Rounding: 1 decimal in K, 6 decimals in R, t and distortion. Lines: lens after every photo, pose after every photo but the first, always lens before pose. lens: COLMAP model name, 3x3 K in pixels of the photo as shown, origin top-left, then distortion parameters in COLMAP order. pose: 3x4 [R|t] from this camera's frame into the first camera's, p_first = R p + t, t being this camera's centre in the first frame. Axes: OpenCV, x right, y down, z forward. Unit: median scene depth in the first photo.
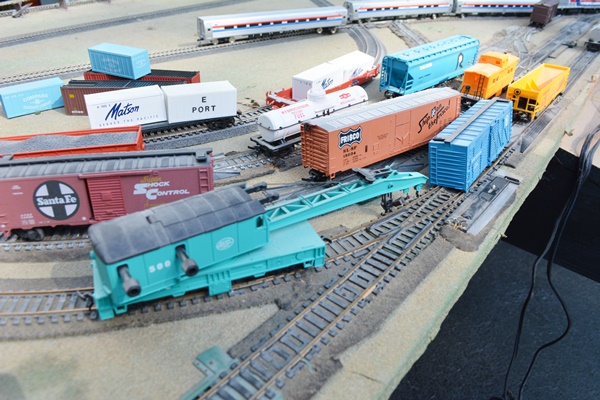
lens RADIAL K [[463.5, 0, 303.1], [0, 463.5, 199.9], [0, 0, 1]] dist [-0.089450, 0.016575]
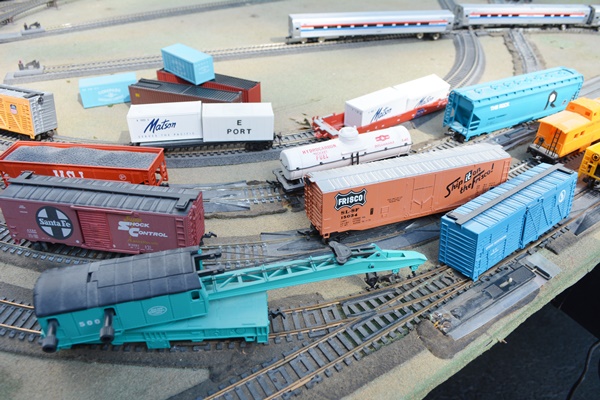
lens RADIAL K [[463.5, 0, 303.1], [0, 463.5, 199.9], [0, 0, 1]] dist [-0.089450, 0.016575]
pose [[0.952196, 0.175913, -0.249755, 0.167782], [-0.159601, 0.983576, 0.084291, -0.136398], [0.260481, -0.040401, 0.964633, 0.051857]]
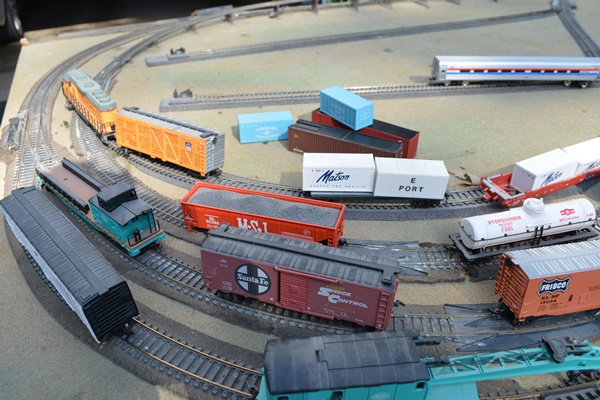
lens RADIAL K [[463.5, 0, 303.1], [0, 463.5, 199.9], [0, 0, 1]] dist [-0.089450, 0.016575]
pose [[0.879165, 0.249282, -0.406113, -0.009300], [-0.233507, 0.968287, 0.088854, -0.179847], [0.415383, 0.016713, 0.909493, 0.000507]]
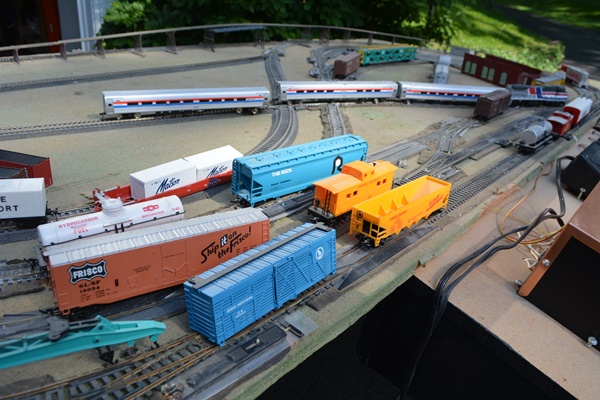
lens RADIAL K [[463.5, 0, 303.1], [0, 463.5, 199.9], [0, 0, 1]] dist [-0.089450, 0.016575]
pose [[0.995426, 0.090907, -0.029360, 0.365361], [-0.093549, 0.989871, -0.106786, -0.150553], [0.019355, 0.109044, 0.993848, 0.081556]]
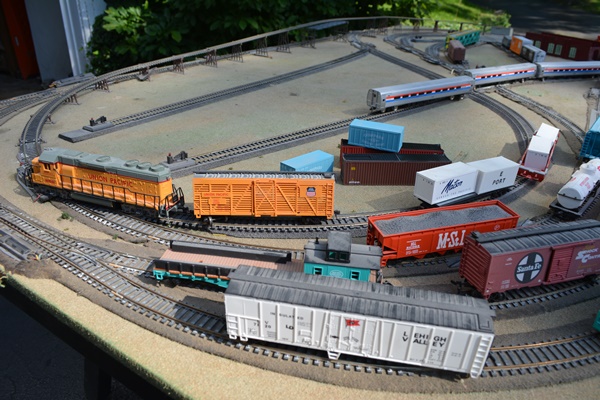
lens RADIAL K [[463.5, 0, 303.1], [0, 463.5, 199.9], [0, 0, 1]] dist [-0.089450, 0.016575]
pose [[0.997249, -0.029841, 0.067855, -0.696487], [0.035737, 0.995532, -0.087401, -0.055029], [-0.064944, 0.089585, 0.993860, -0.124030]]
